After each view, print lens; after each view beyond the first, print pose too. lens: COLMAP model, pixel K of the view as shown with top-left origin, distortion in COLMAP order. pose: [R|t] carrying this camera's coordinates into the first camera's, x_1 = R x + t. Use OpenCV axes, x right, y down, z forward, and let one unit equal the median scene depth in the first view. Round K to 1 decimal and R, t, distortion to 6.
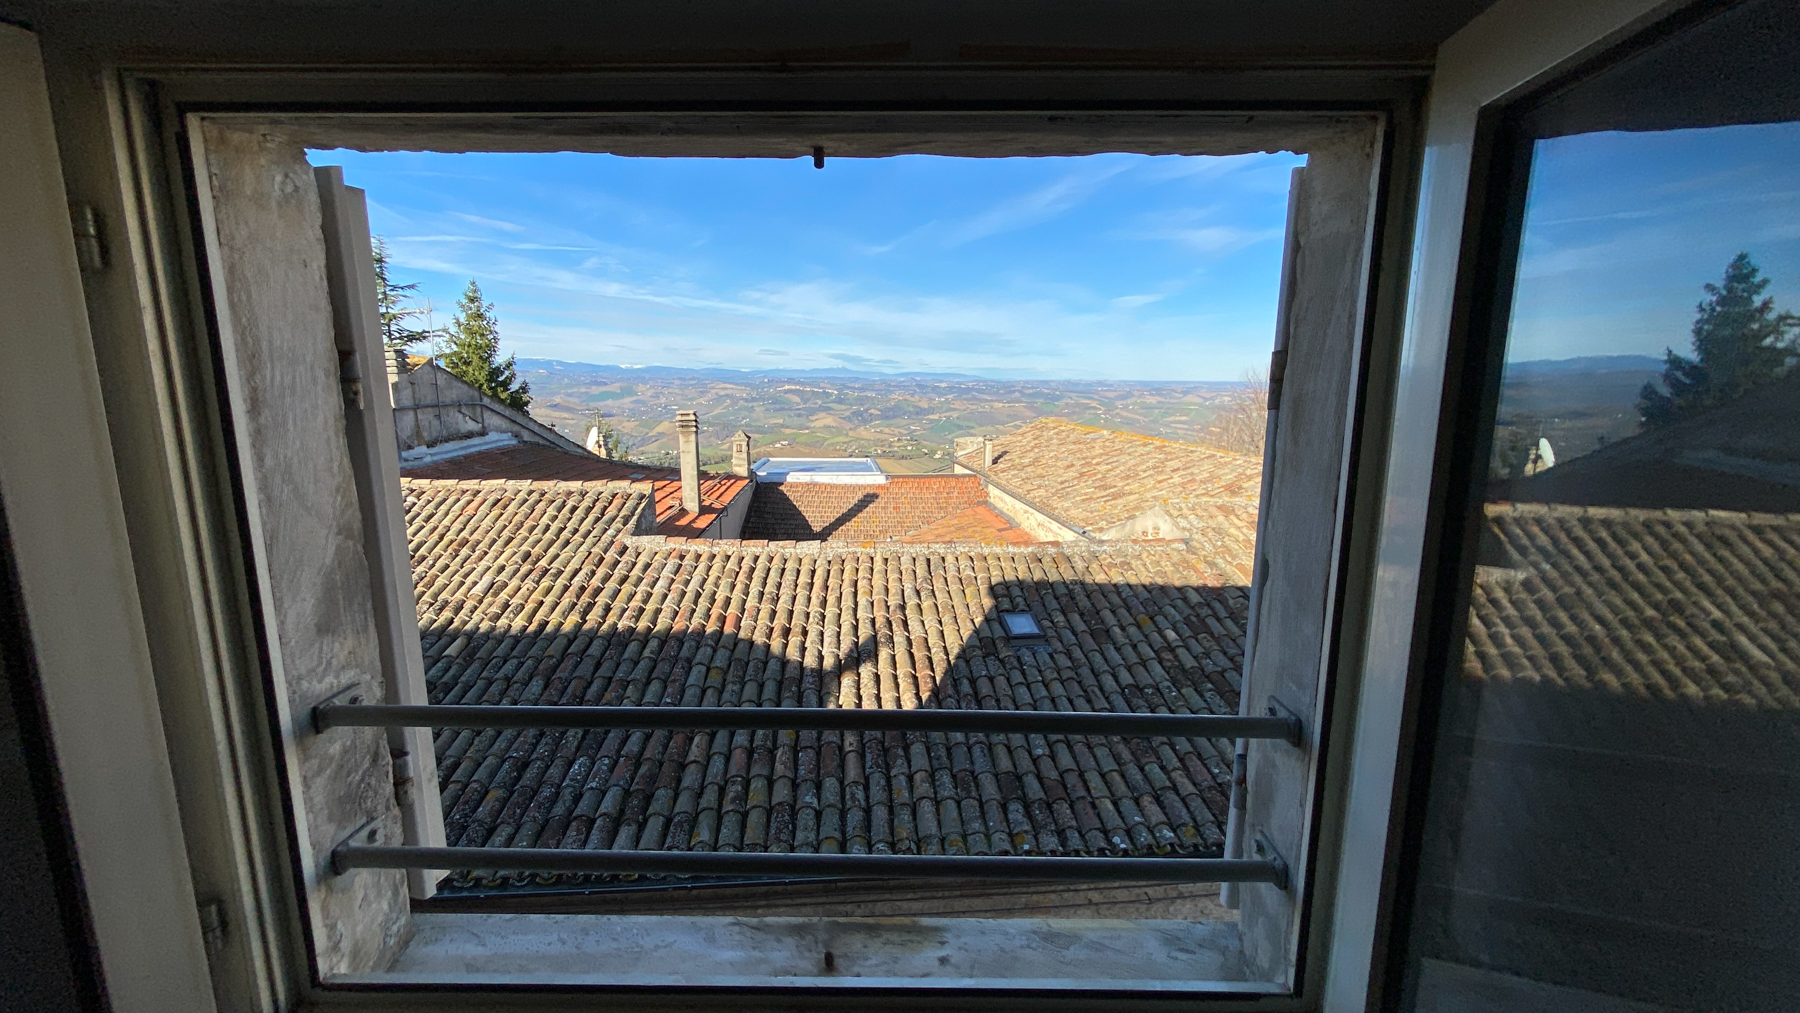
lens RADIAL K [[724.1, 0, 905.8], [0, 724.1, 506.2], [0, 0, 1]] dist [0.006055, -0.000042]
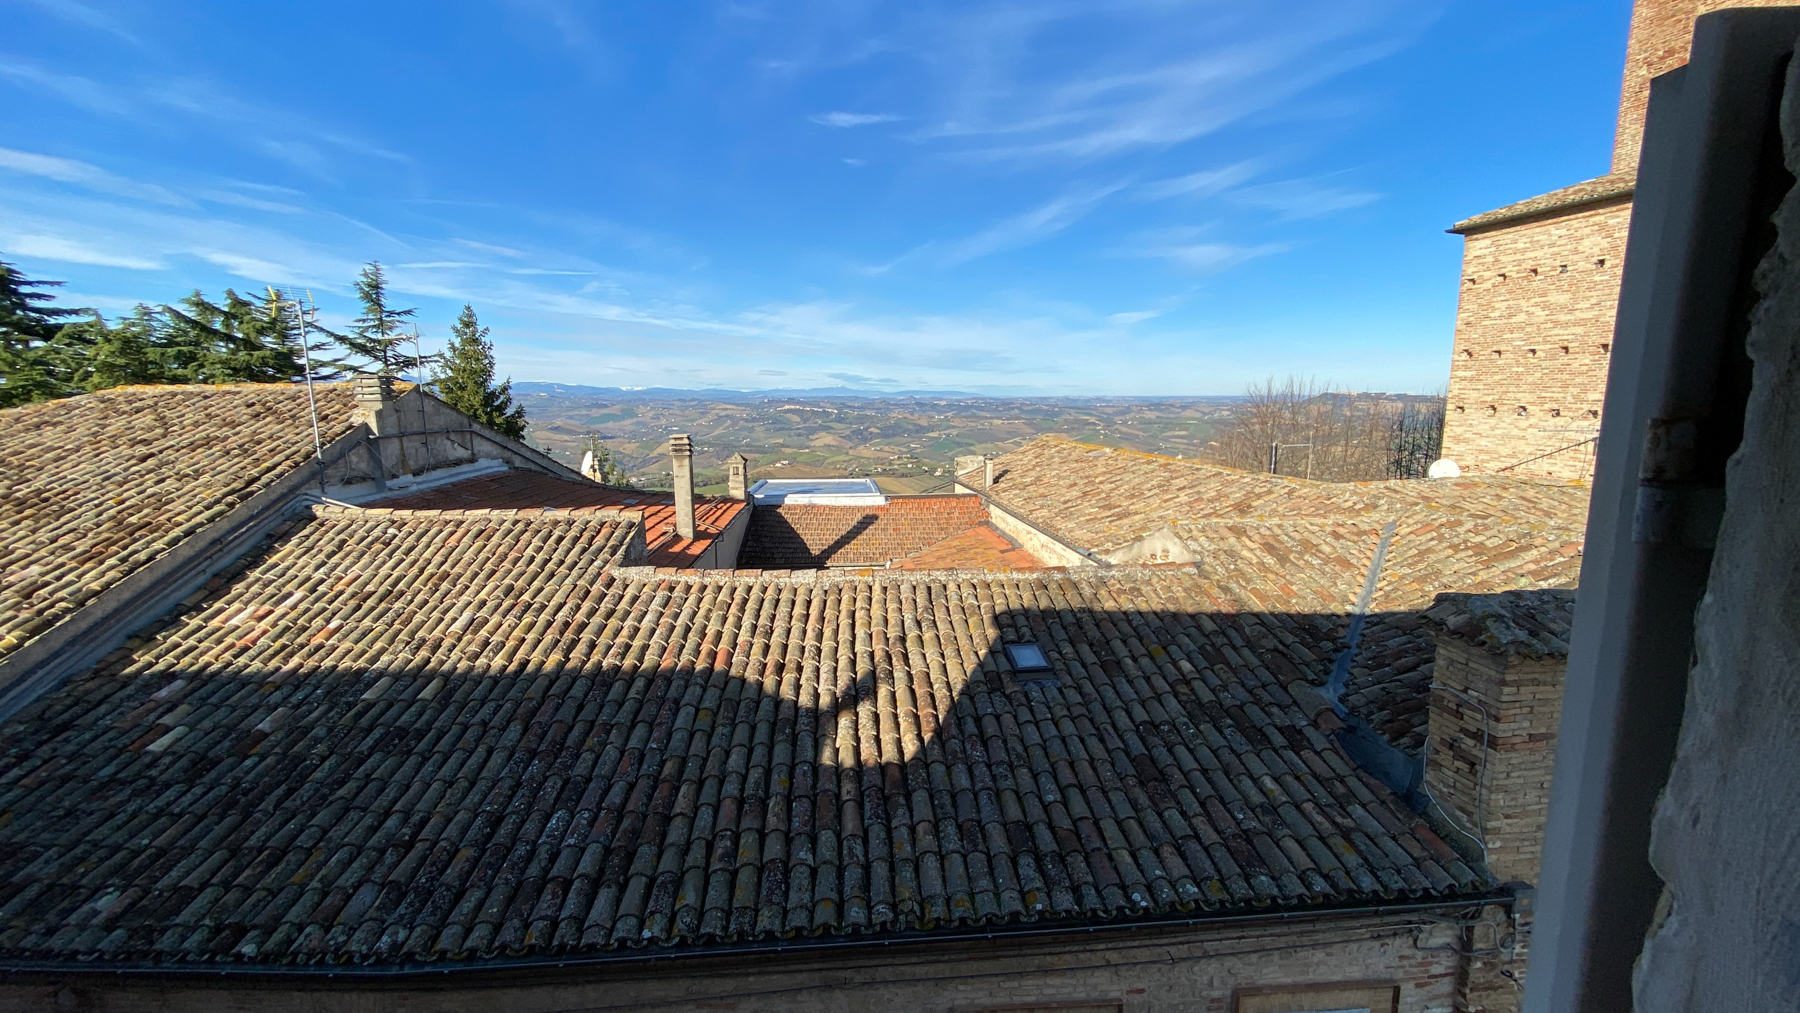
lens RADIAL K [[724.1, 0, 905.6], [0, 724.1, 503.6], [0, 0, 1]] dist [0.006055, -0.000042]
pose [[0.999924, -0.012261, -0.001153, 0.002443], [0.012224, 0.999526, -0.028263, -0.011495], [0.001499, 0.028246, 0.999600, 0.039856]]
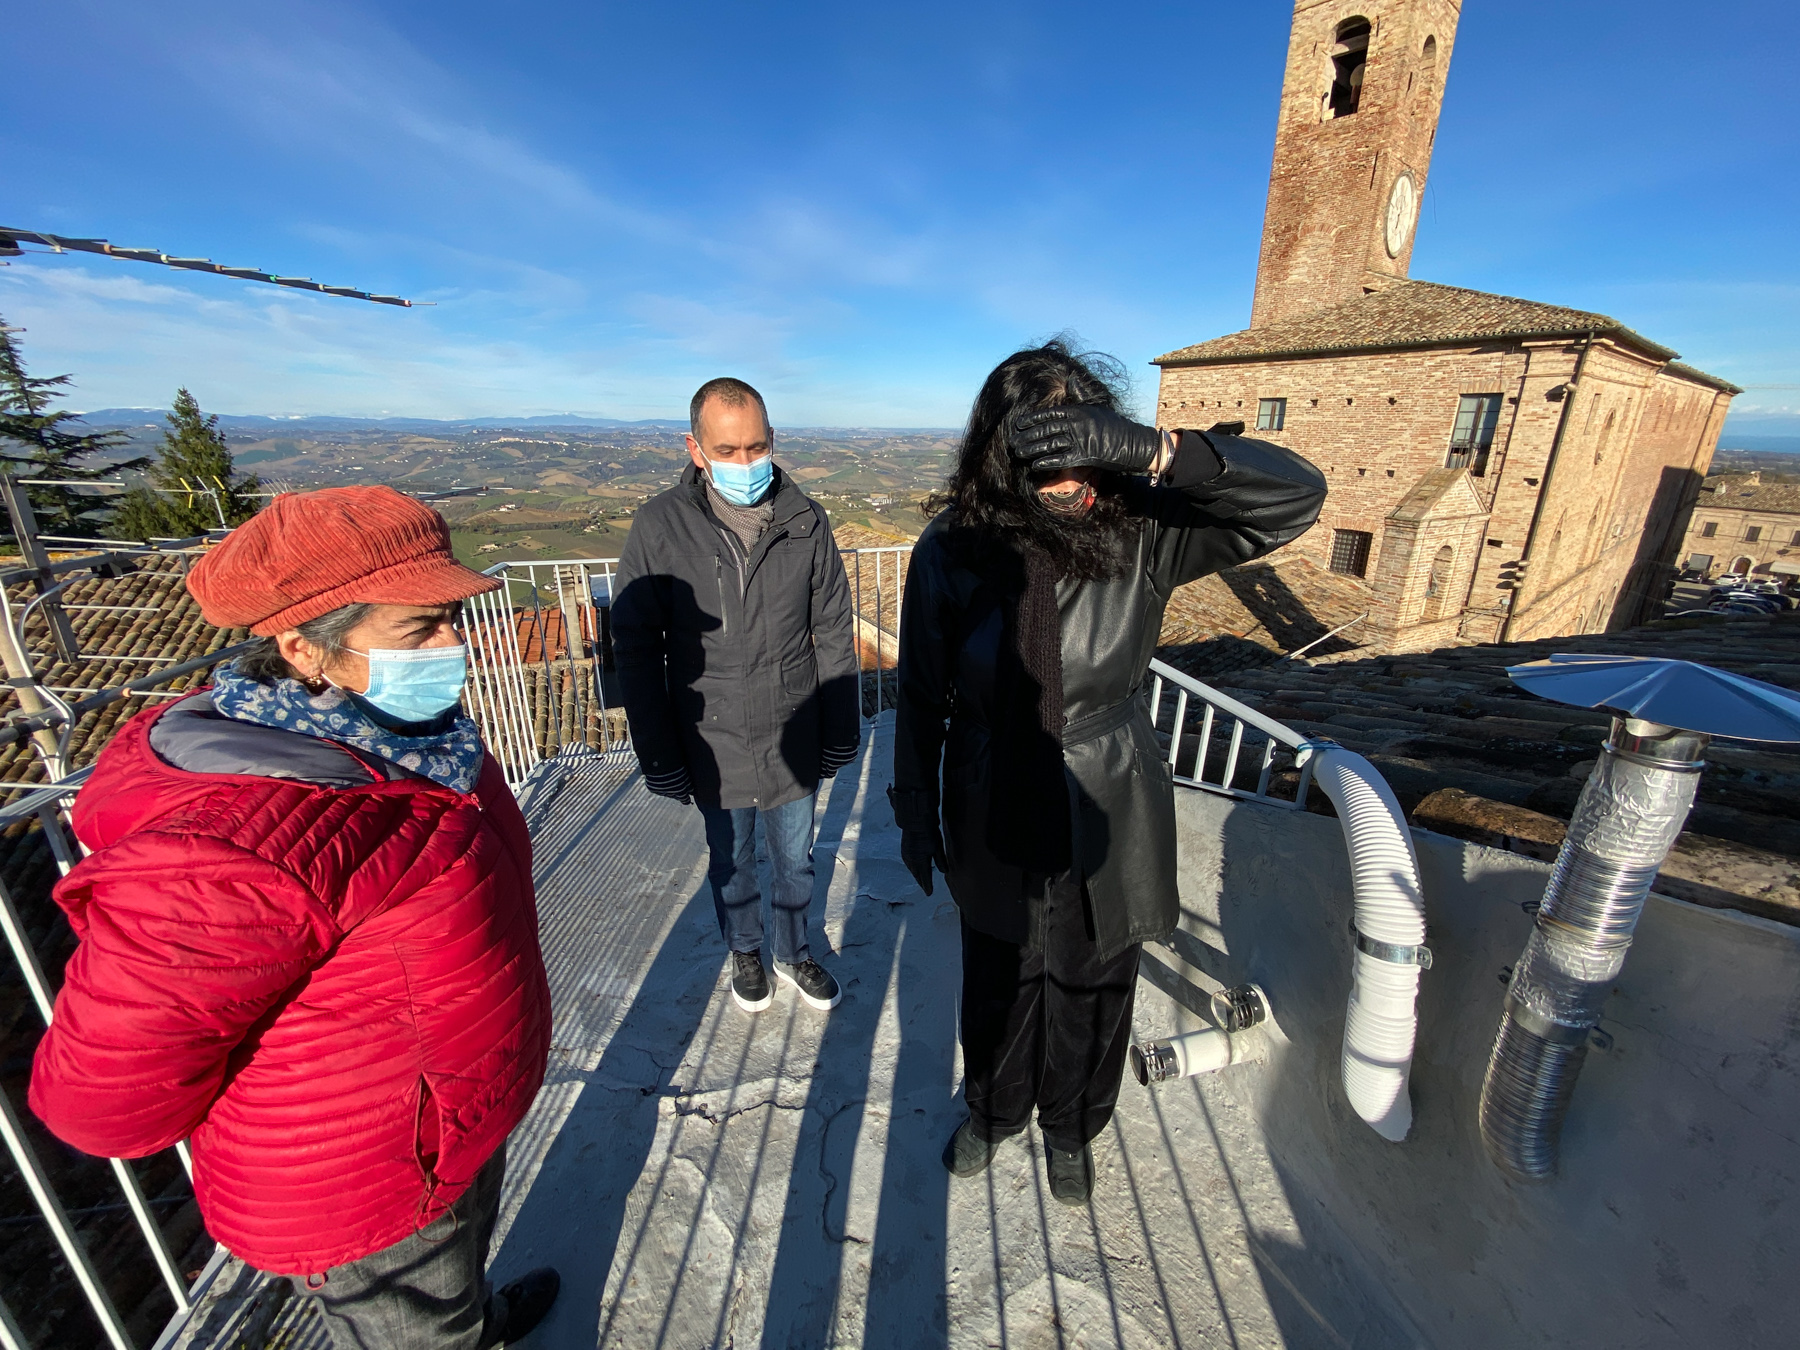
lens RADIAL K [[723.5, 0, 903.8], [0, 723.5, 673.9], [0, 0, 1]] dist [0.003903, -0.003119]
pose [[0.947662, -0.112749, 0.298705, -0.248436], [0.065023, 0.984118, 0.165175, -0.188379], [-0.312584, -0.137108, 0.939943, -0.311898]]
